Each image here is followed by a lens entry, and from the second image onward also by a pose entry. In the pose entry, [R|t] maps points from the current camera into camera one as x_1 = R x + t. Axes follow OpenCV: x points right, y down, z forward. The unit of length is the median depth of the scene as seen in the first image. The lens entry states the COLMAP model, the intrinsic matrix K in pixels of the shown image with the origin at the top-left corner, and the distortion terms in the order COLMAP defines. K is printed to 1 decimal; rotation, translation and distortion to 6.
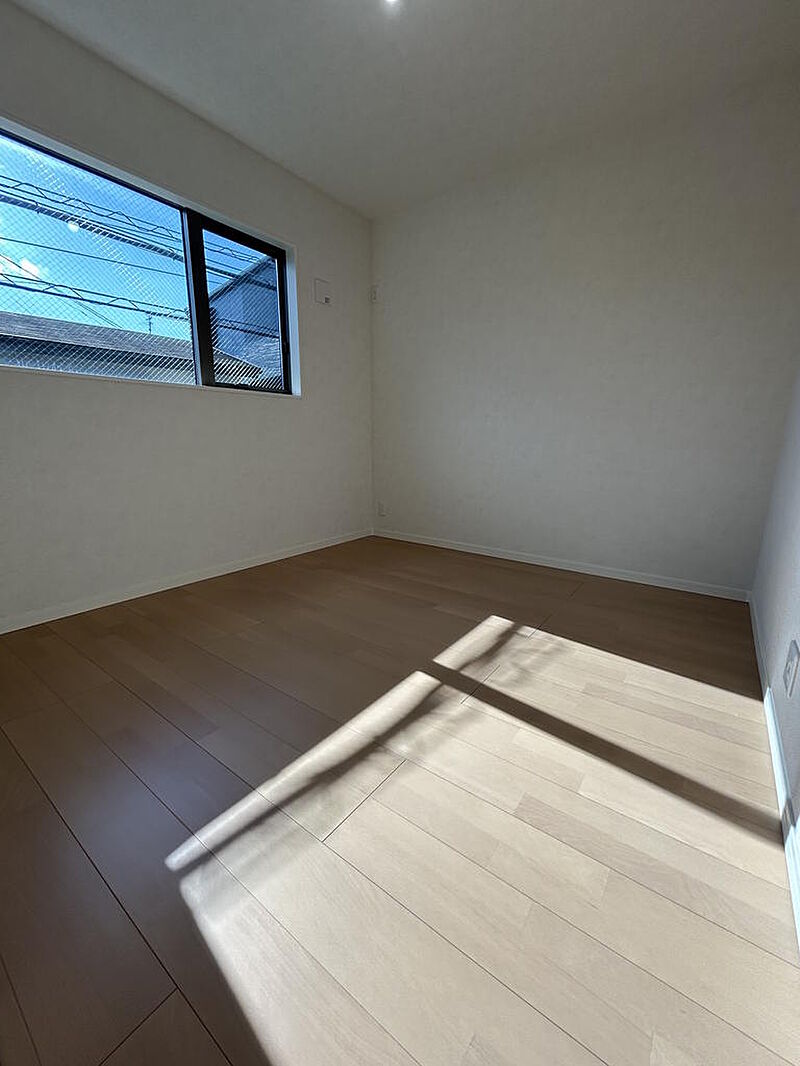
lens RADIAL K [[430.4, 0, 402.4], [0, 430.4, 538.2], [0, 0, 1]] dist [-0.002841, -0.000807]
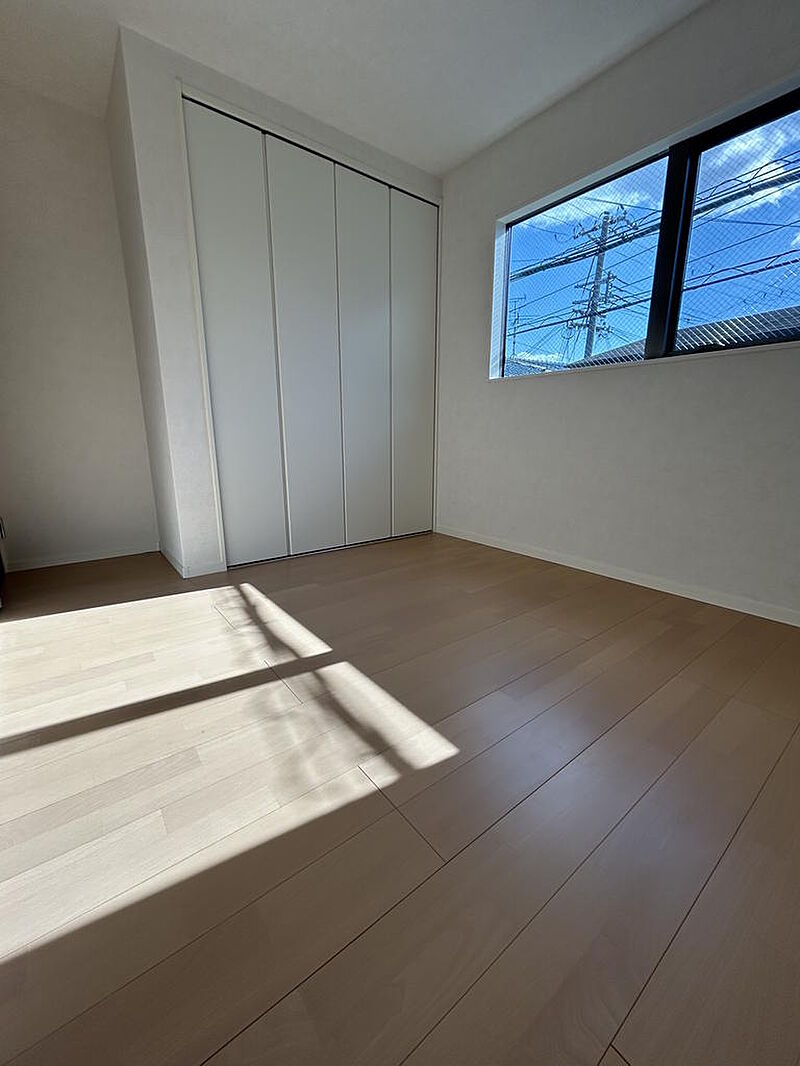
lens RADIAL K [[430.4, 0, 402.5], [0, 430.4, 528.6], [0, 0, 1]] dist [-0.002841, -0.000807]
pose [[-0.268462, 0.195551, -0.943233, 0.908214], [-0.229508, 0.937996, 0.259788, -0.260483], [0.935550, 0.286223, -0.206936, 1.327807]]
